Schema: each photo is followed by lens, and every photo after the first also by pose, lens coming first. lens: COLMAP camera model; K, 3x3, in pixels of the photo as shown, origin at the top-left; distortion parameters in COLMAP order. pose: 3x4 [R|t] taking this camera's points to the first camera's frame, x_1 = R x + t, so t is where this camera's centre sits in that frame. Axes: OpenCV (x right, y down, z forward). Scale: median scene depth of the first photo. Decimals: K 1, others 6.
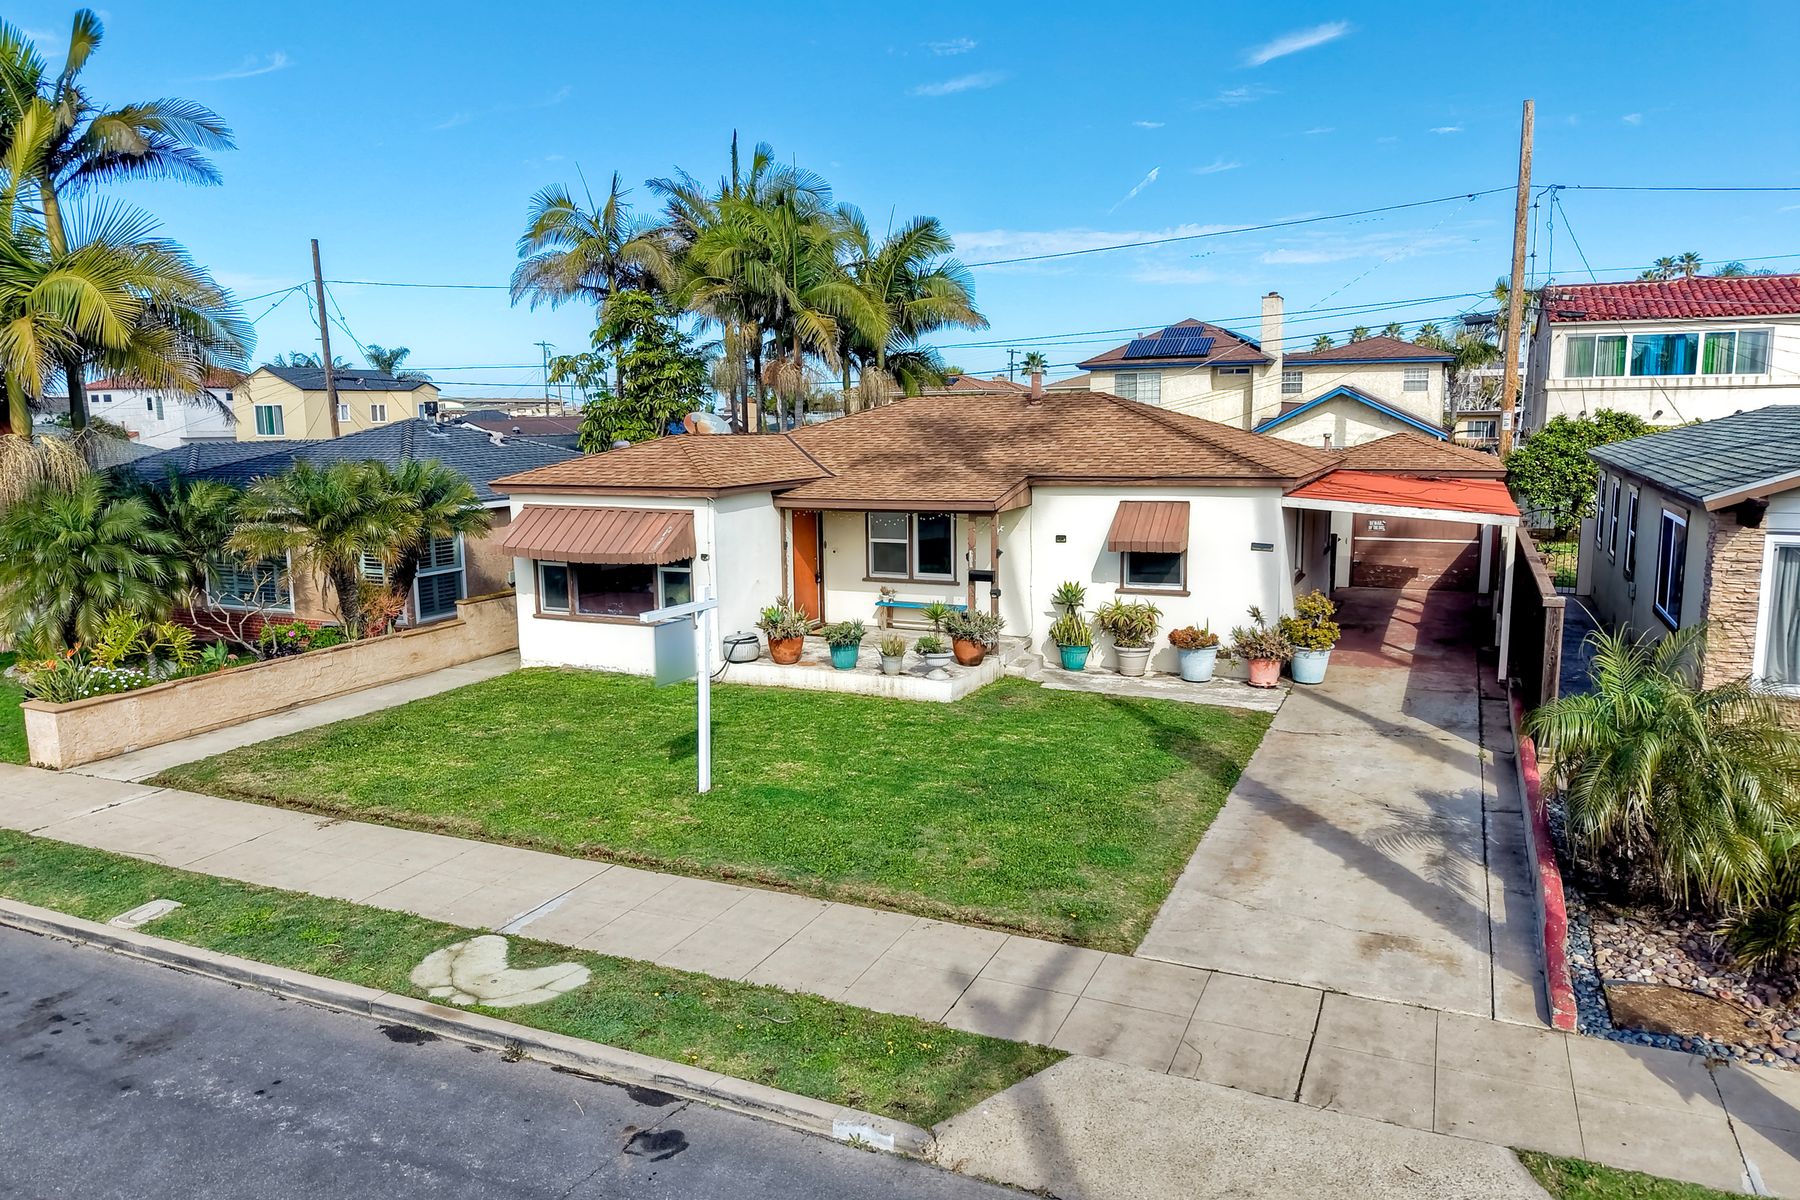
lens RADIAL K [[1181.1, 0, 901.4], [0, 1181.1, 664.2], [0, 0, 1]] dist [0.040574, -0.048070]
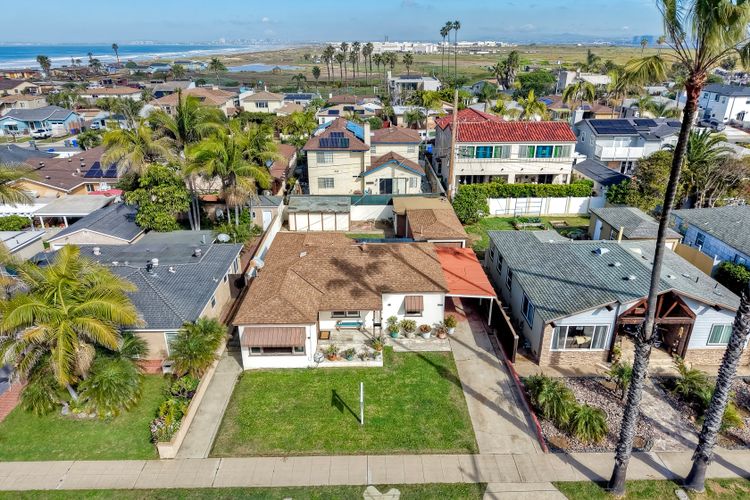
lens RADIAL K [[492.1, 0, 375.6], [0, 492.1, 276.7], [0, 0, 1]] dist [0.040574, -0.048070]
pose [[0.902929, -0.170935, 0.394335, -0.739239], [0.079364, 0.968042, 0.237900, -0.832798], [-0.422398, -0.183511, 0.887639, -0.518403]]
